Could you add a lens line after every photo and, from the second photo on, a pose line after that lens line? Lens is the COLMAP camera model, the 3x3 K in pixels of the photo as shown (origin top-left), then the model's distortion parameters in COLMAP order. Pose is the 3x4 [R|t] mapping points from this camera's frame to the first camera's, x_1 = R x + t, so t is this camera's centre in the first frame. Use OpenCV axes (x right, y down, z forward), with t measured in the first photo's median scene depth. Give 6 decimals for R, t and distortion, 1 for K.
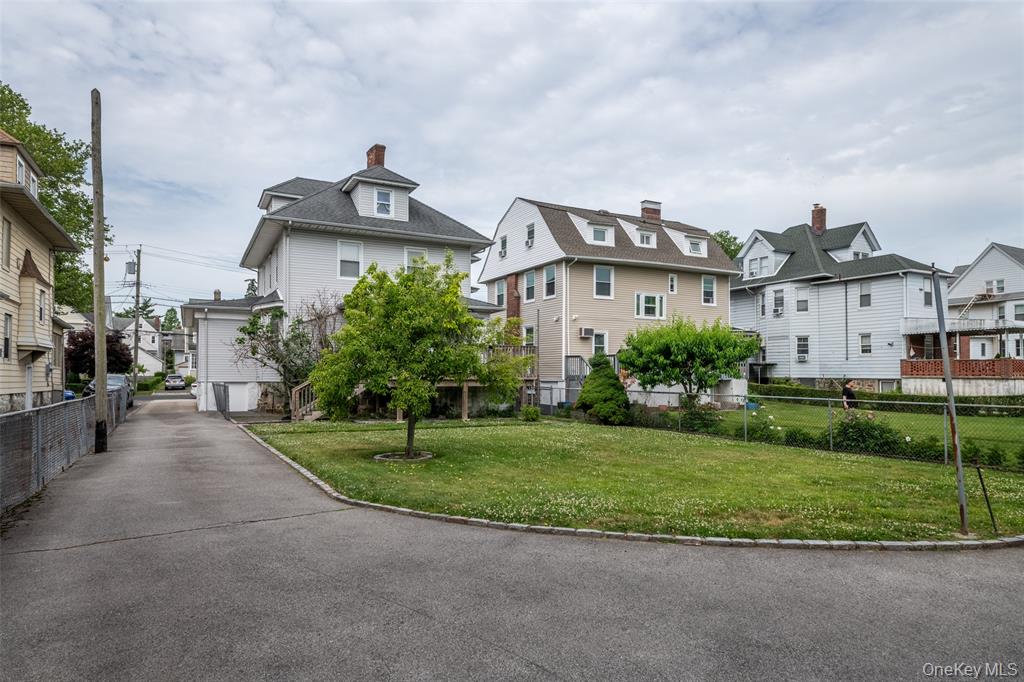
lens RADIAL K [[615.6, 0, 513.4], [0, 615.6, 342.1], [0, 0, 1]] dist [-0.015408, 0.003818]
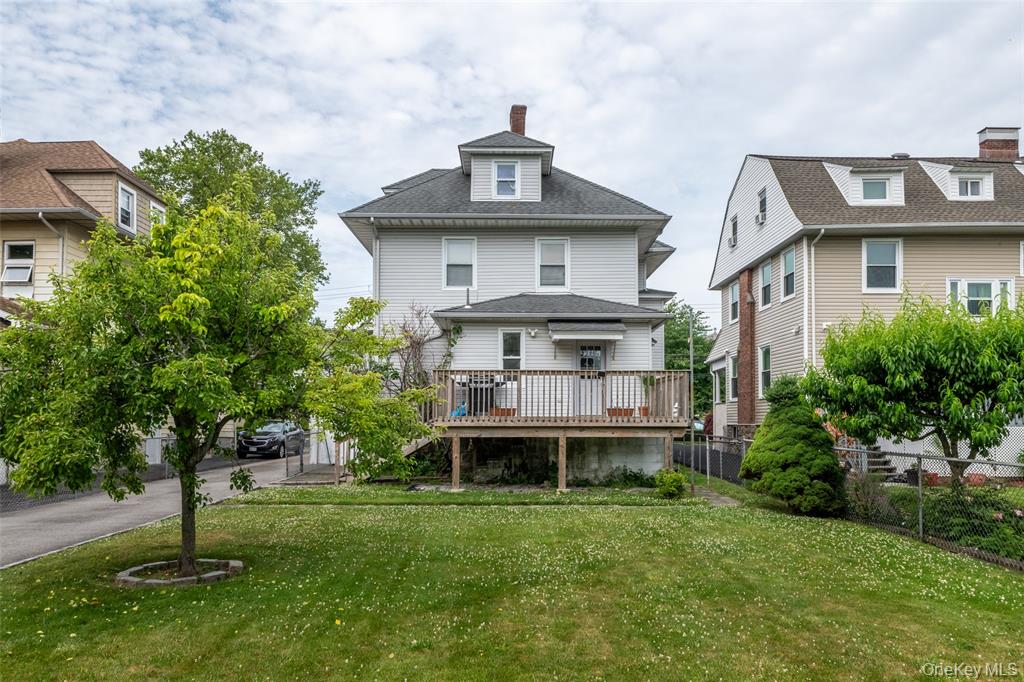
lens RADIAL K [[717.1, 0, 526.2], [0, 717.1, 382.4], [0, 0, 1]] dist [-0.009827, 0.003204]
pose [[0.892323, -0.025689, -0.450666, 0.148454], [0.024440, 0.999664, -0.008591, 0.014106], [0.450736, -0.003348, 0.892651, 0.218804]]
